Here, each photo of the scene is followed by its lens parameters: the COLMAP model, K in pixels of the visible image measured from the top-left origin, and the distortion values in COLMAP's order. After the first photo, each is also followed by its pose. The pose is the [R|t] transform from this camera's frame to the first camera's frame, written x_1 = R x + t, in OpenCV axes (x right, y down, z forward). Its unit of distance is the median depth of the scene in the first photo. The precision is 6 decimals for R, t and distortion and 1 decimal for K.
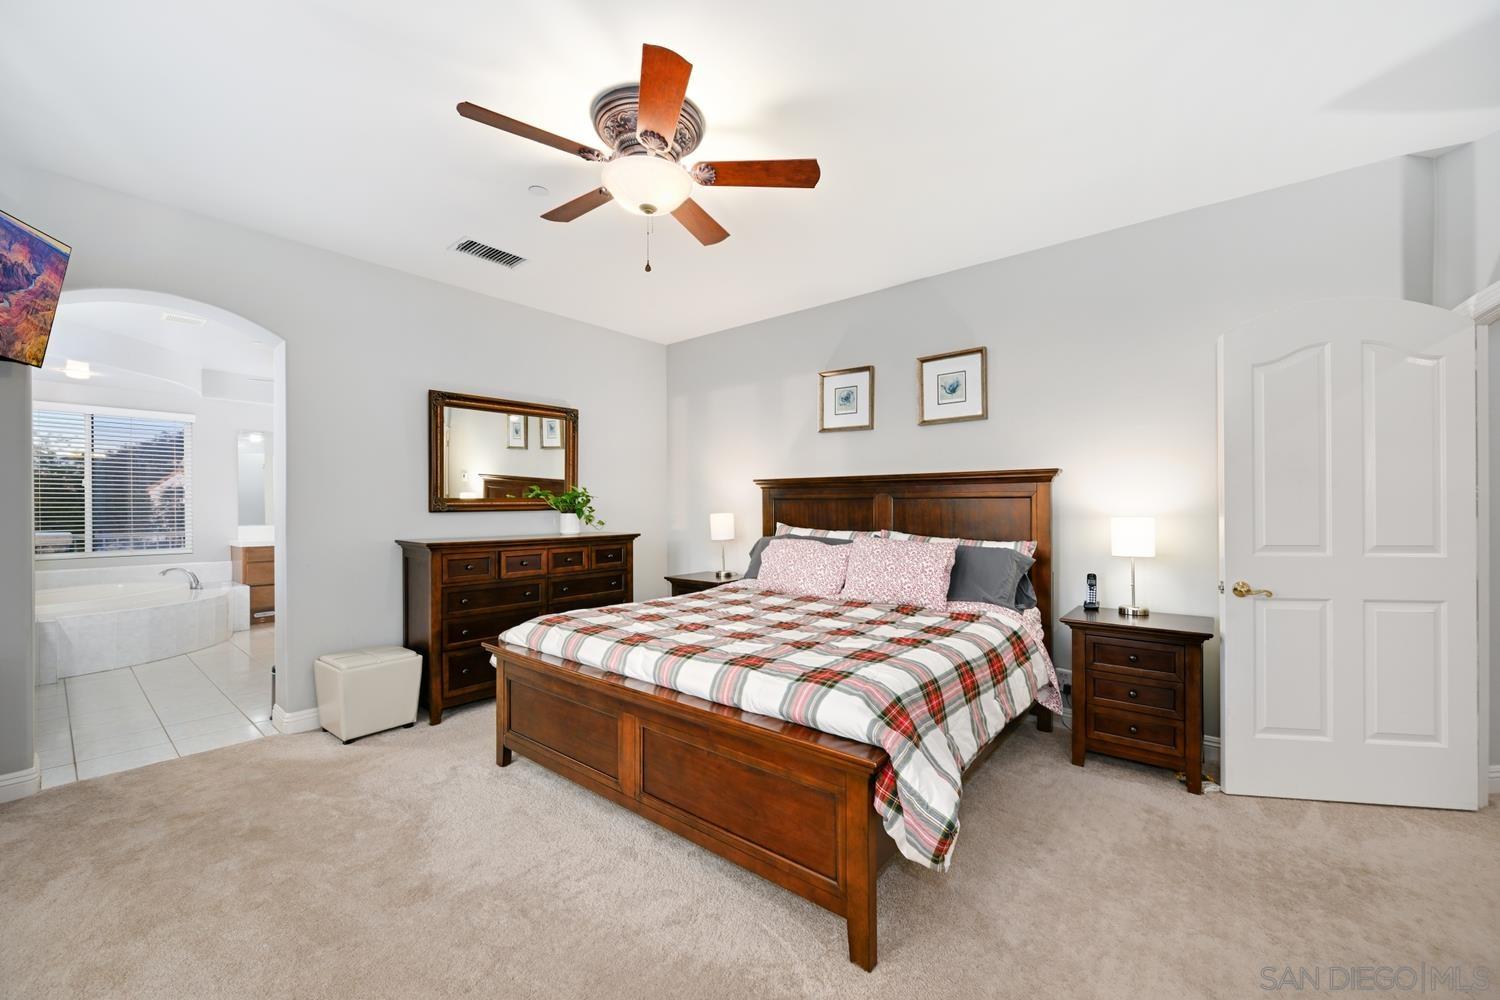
lens RADIAL K [[589.3, 0, 752.5], [0, 589.3, 504.3], [0, 0, 1]] dist [-0.000824, -0.000261]
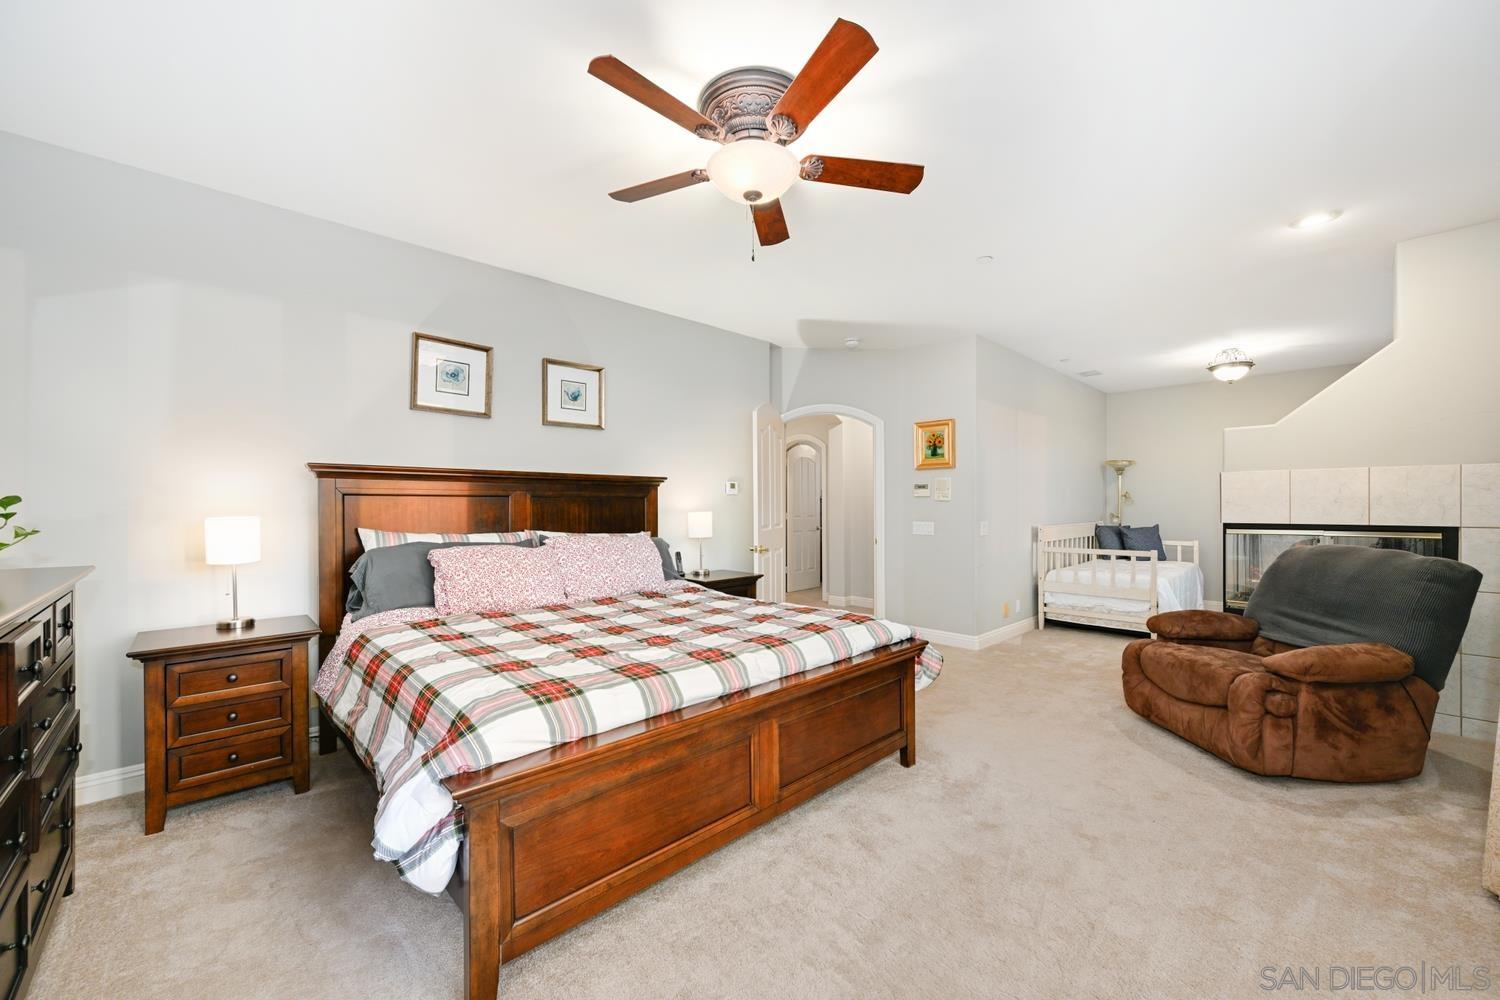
lens RADIAL K [[589.3, 0, 752.5], [0, 589.3, 504.3], [0, 0, 1]] dist [-0.000824, -0.000261]
pose [[0.111283, 0.000724, 0.993789, -0.740609], [-0.001703, 0.999998, -0.000538, 0.002753], [-0.993787, -0.001633, 0.111284, 0.582740]]
